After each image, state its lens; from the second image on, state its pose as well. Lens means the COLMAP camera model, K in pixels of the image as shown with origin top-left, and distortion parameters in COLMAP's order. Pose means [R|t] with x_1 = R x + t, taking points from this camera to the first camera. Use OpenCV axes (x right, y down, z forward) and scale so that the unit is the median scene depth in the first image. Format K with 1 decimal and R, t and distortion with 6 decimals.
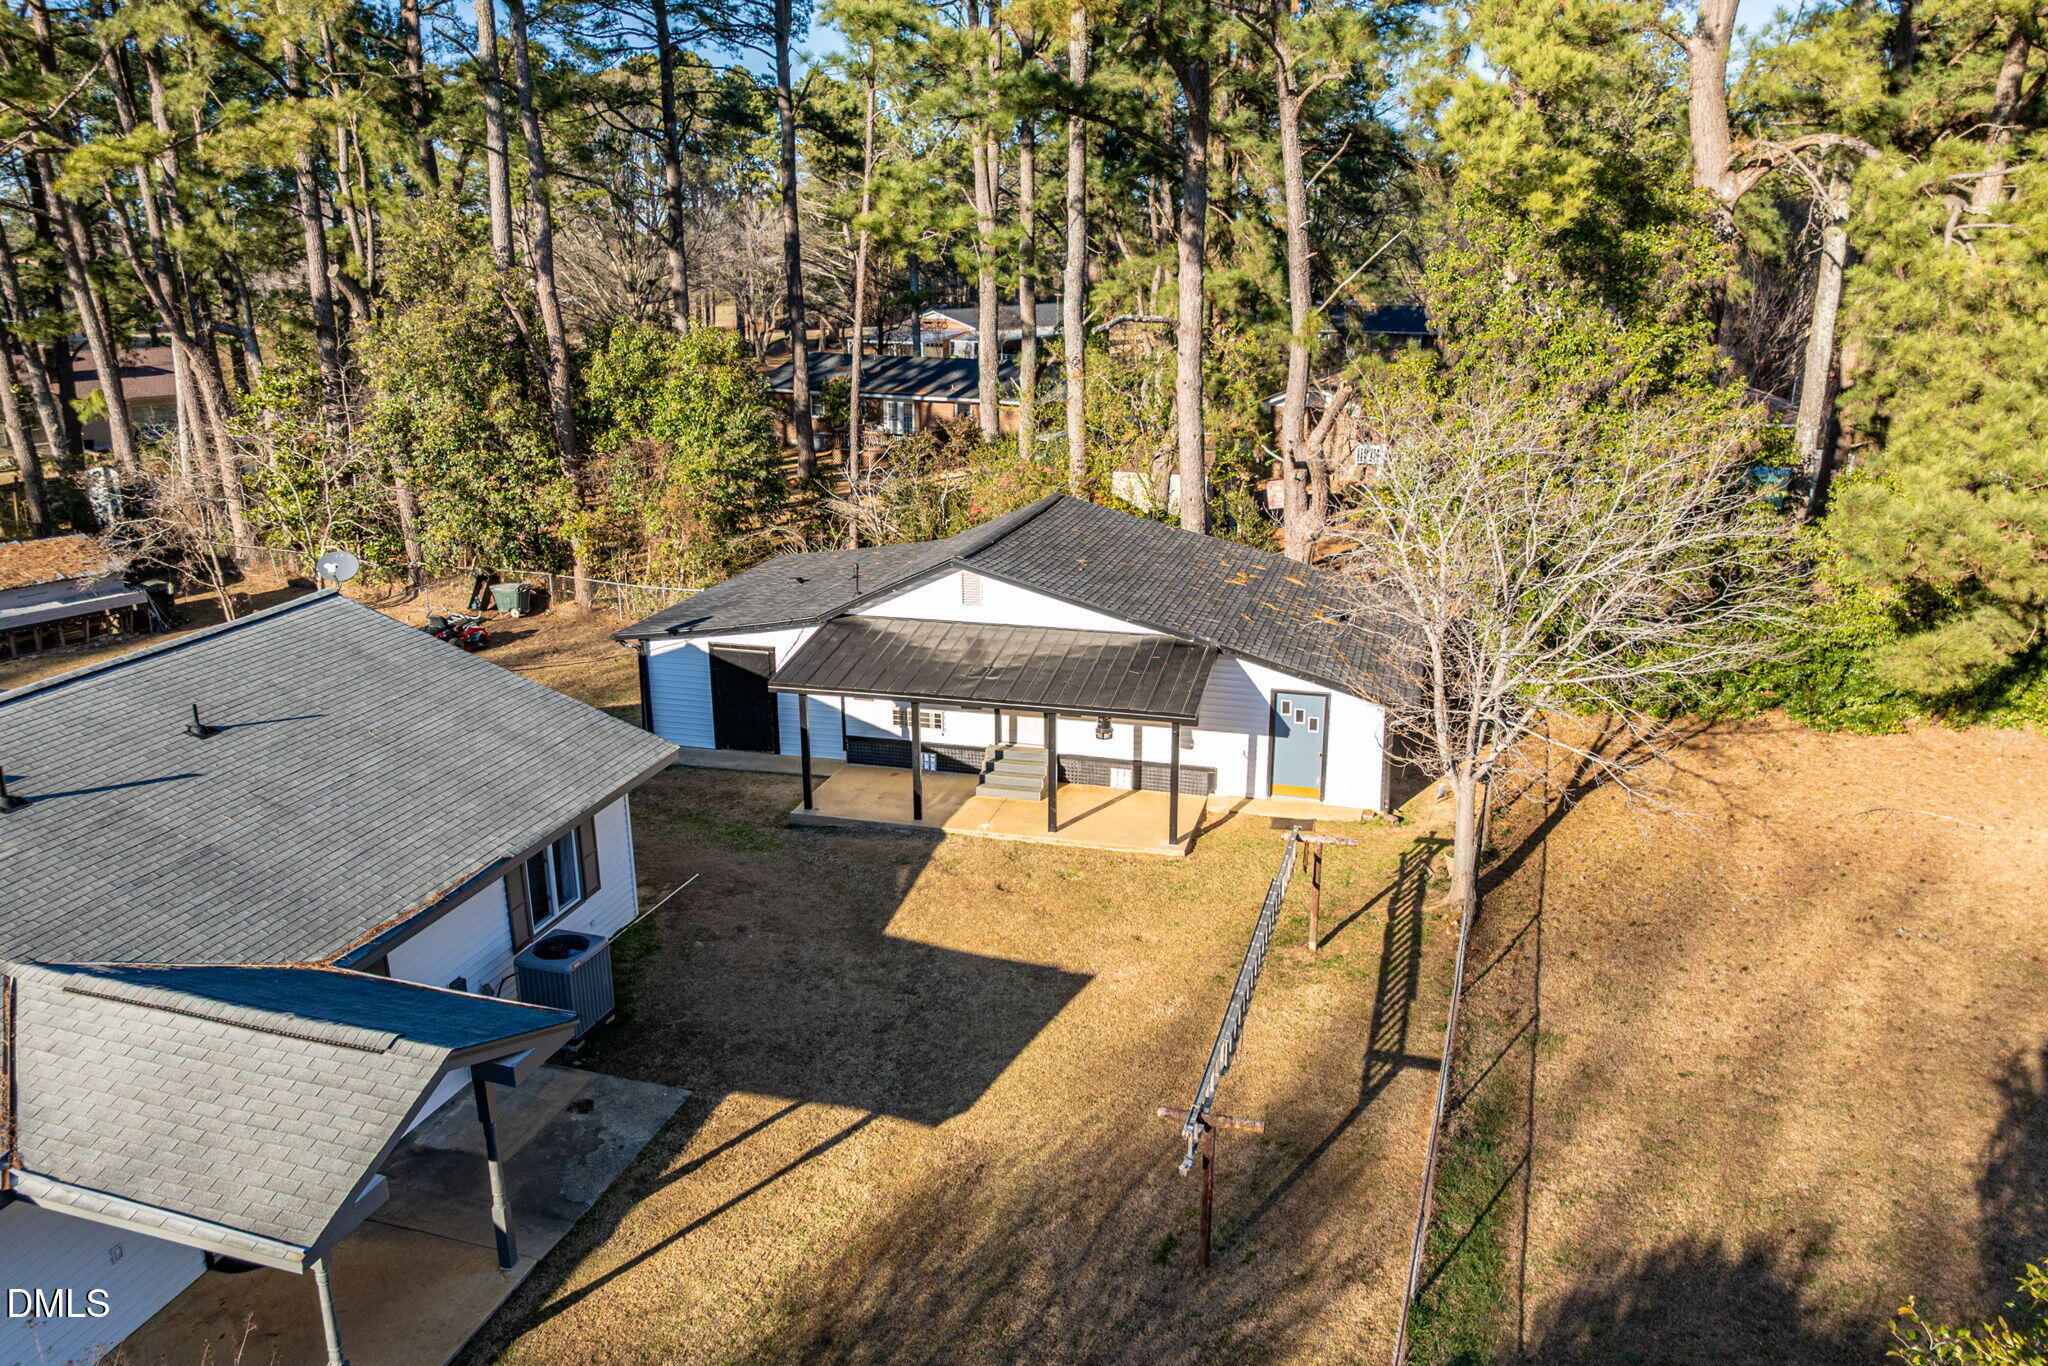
lens RADIAL K [[1433.8, 0, 1015.7], [0, 1433.8, 674.1], [0, 0, 1]] dist [-0.032041, -0.005517]
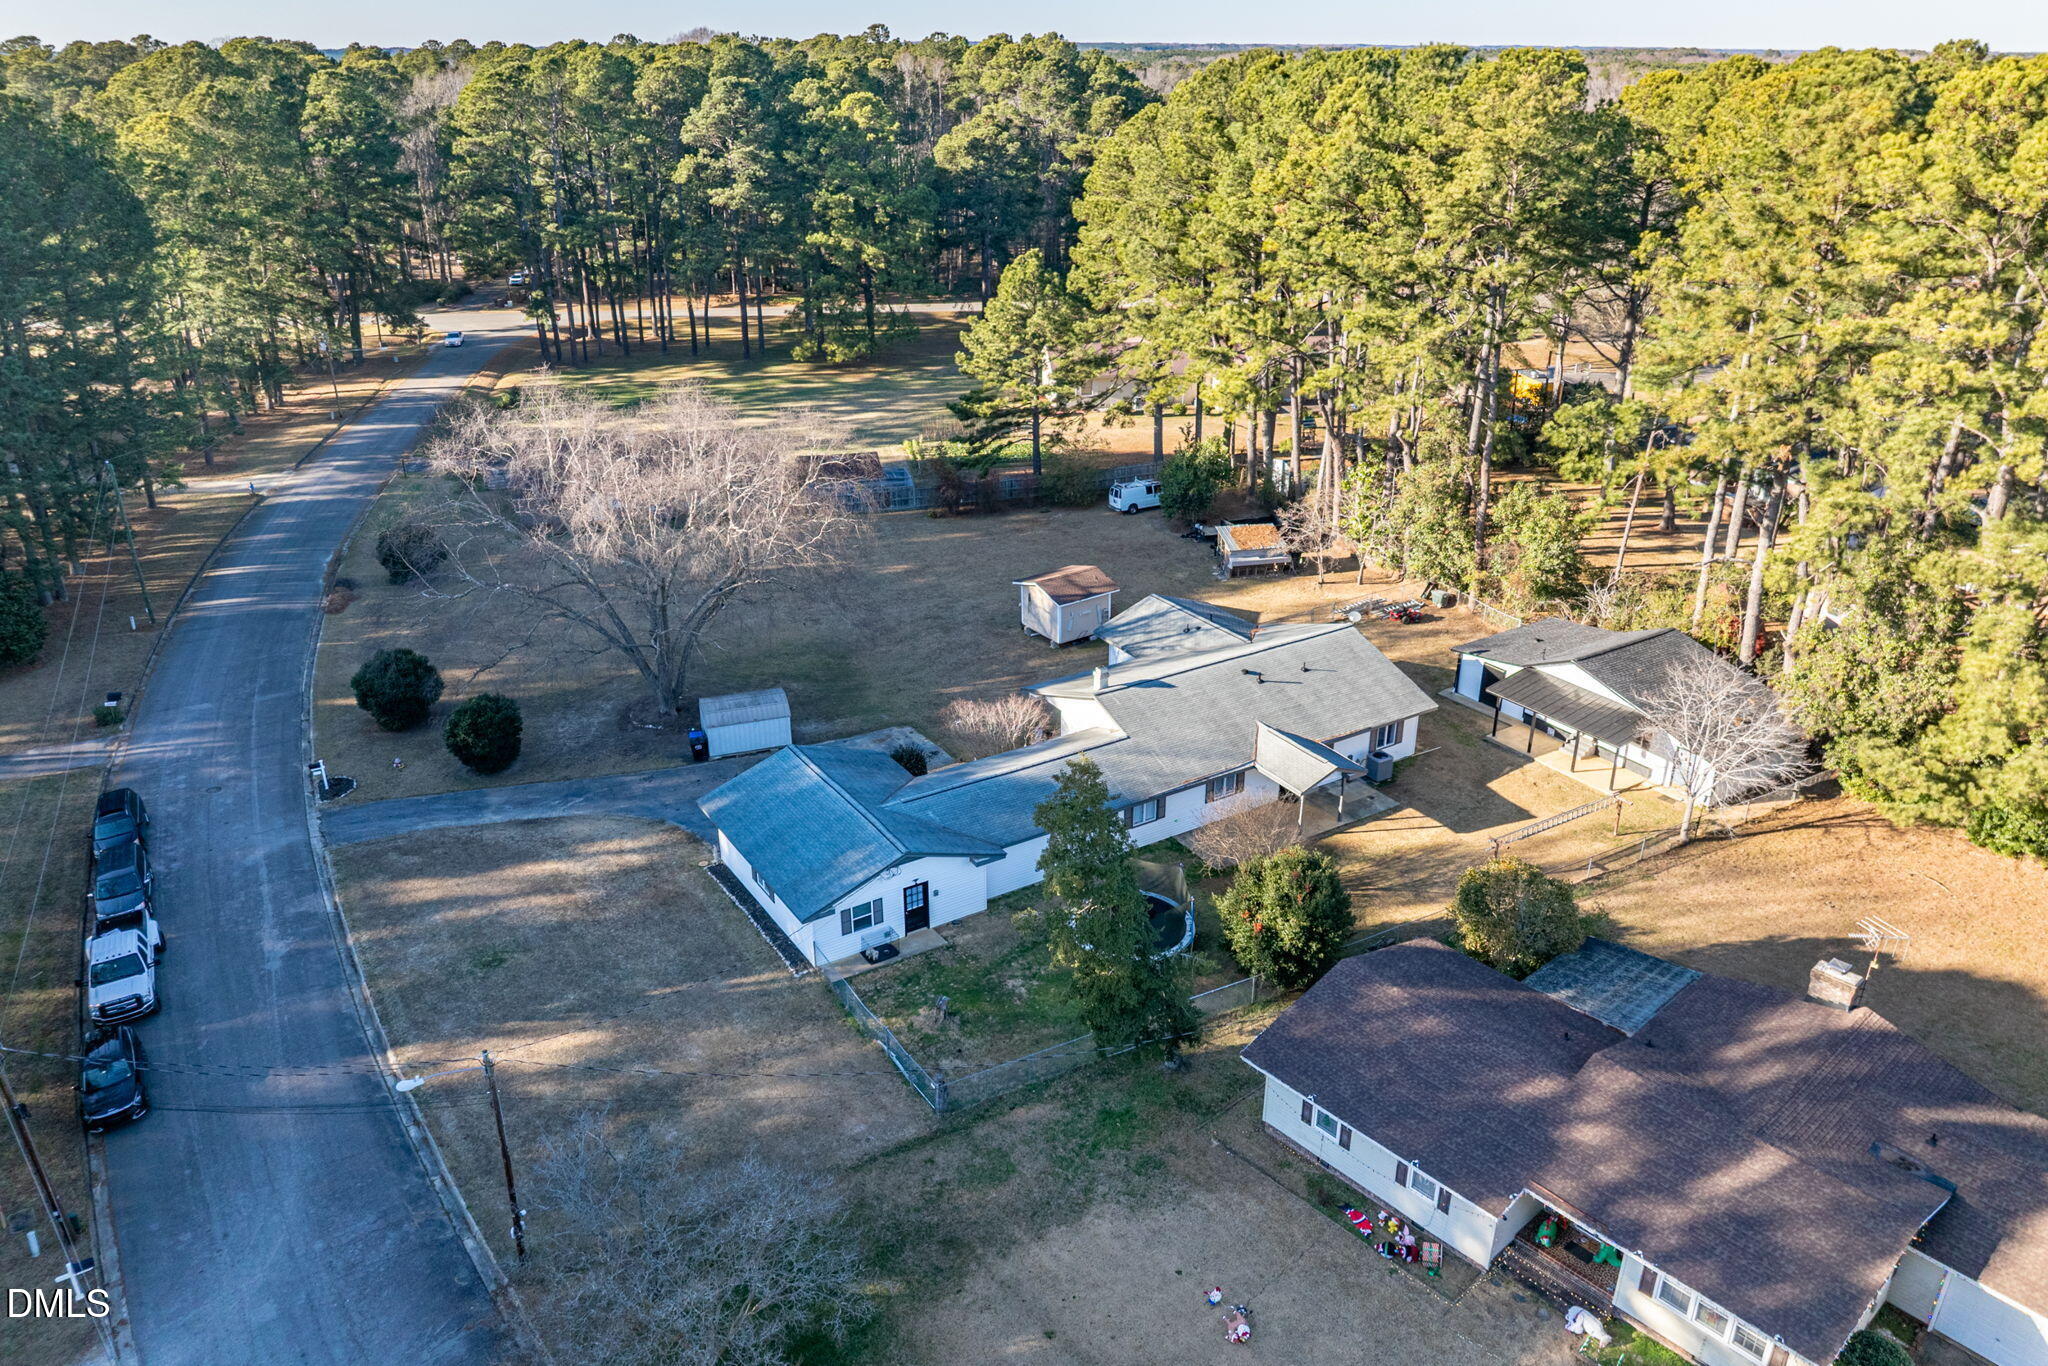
lens RADIAL K [[1433.8, 0, 1015.7], [0, 1433.8, 674.1], [0, 0, 1]] dist [-0.032041, -0.005517]
pose [[0.741881, 0.271291, -0.613199, 0.819378], [-0.189795, 0.962059, 0.196009, -0.381402], [0.643110, -0.029033, 0.765224, -1.656593]]
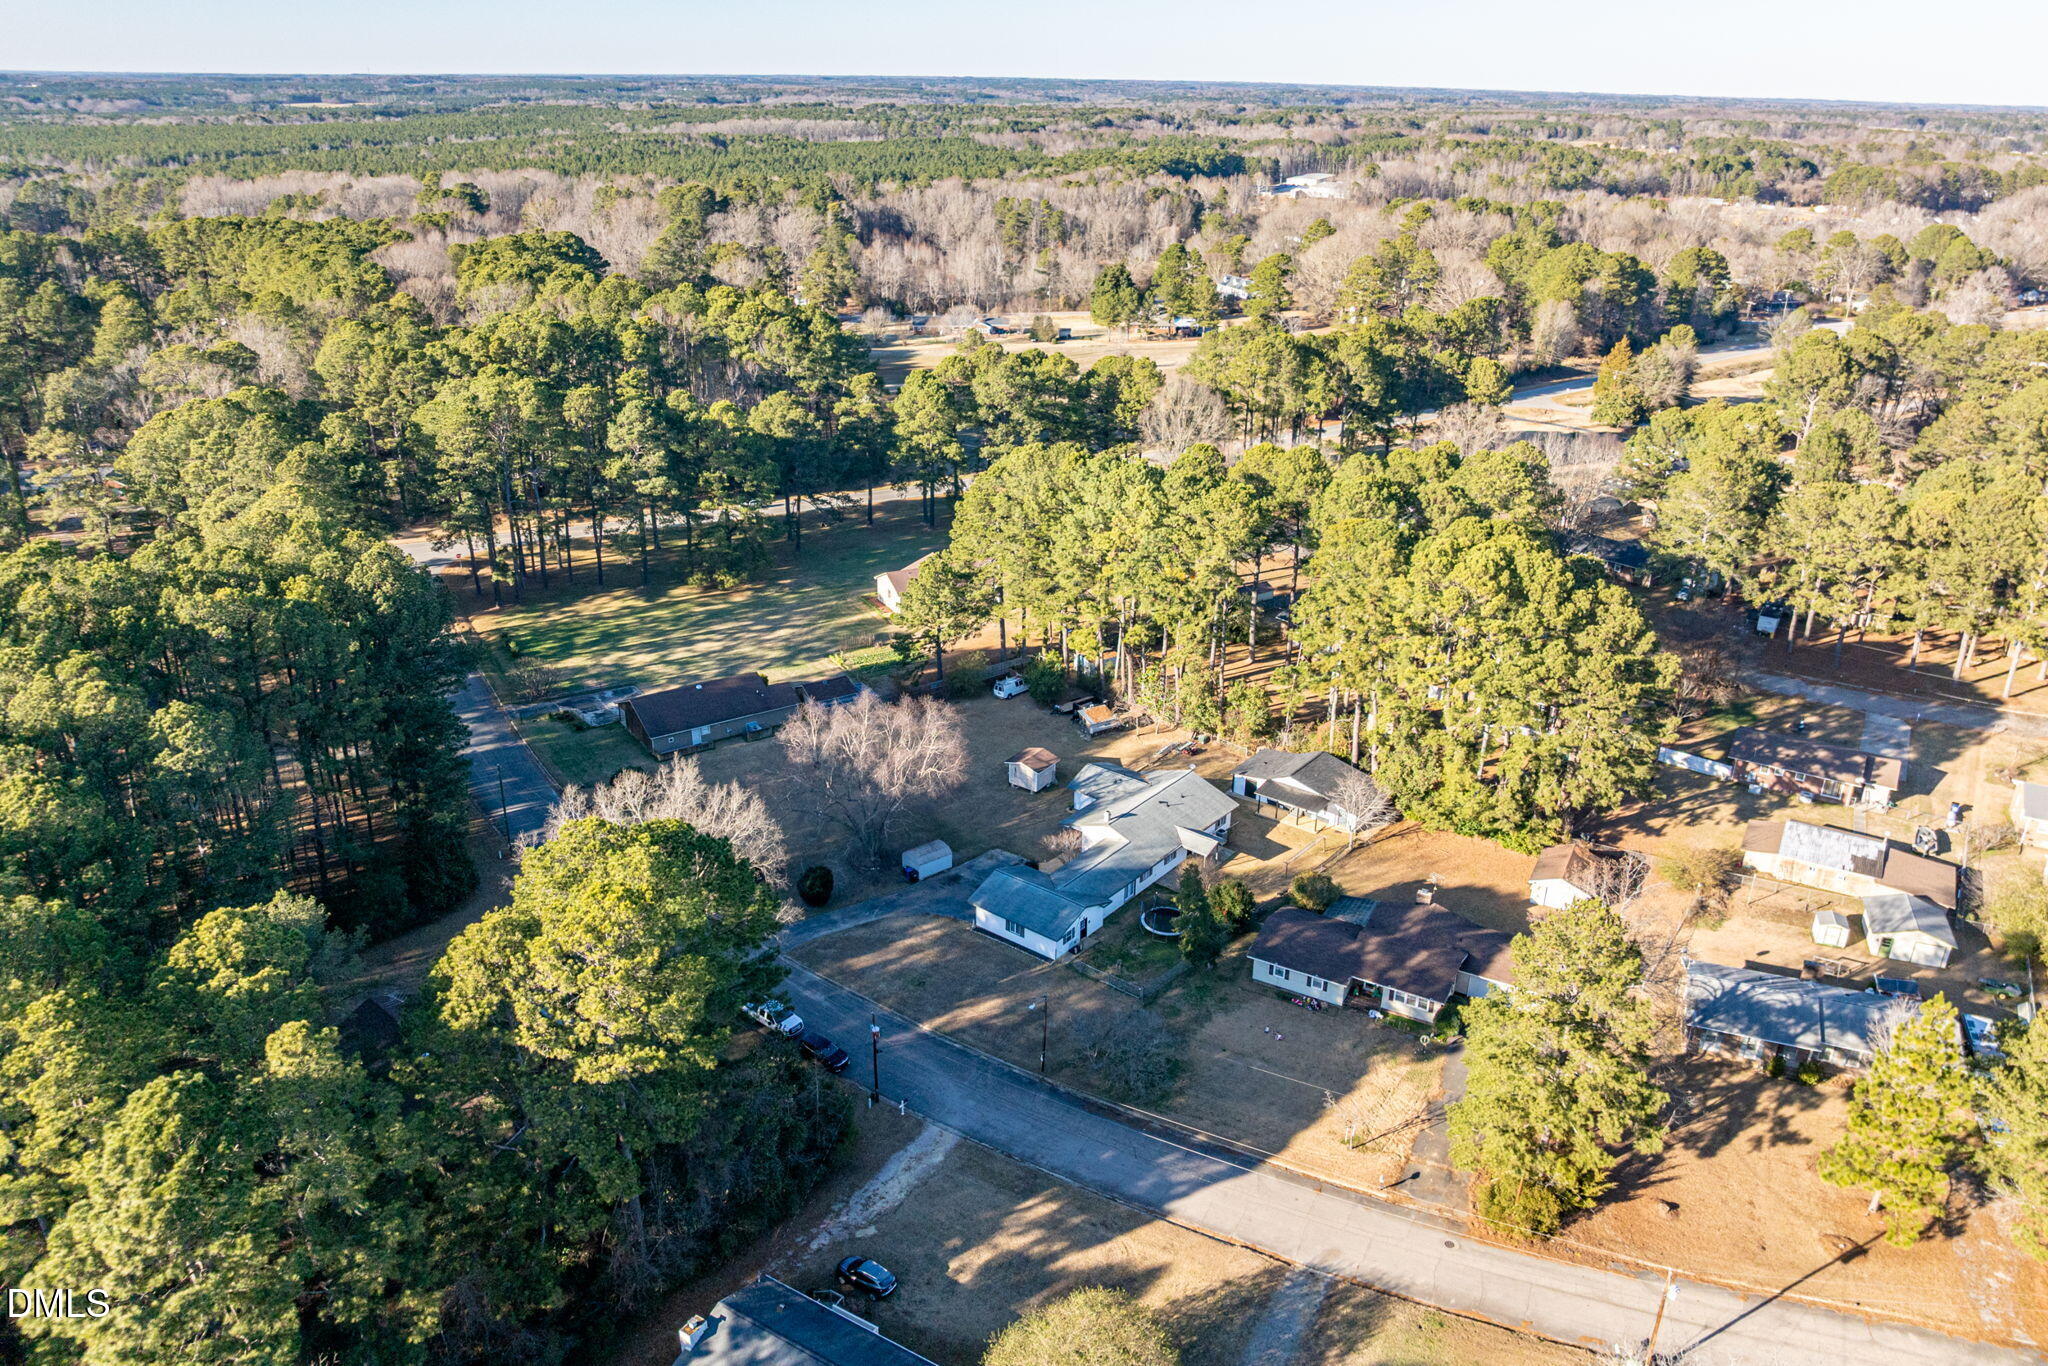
lens RADIAL K [[1433.8, 0, 1015.7], [0, 1433.8, 674.1], [0, 0, 1]] dist [-0.032041, -0.005517]
pose [[0.925071, 0.161440, -0.343774, 0.882071], [-0.124503, 0.984046, 0.127092, -1.115372], [0.358808, -0.074768, 0.930412, -4.901733]]
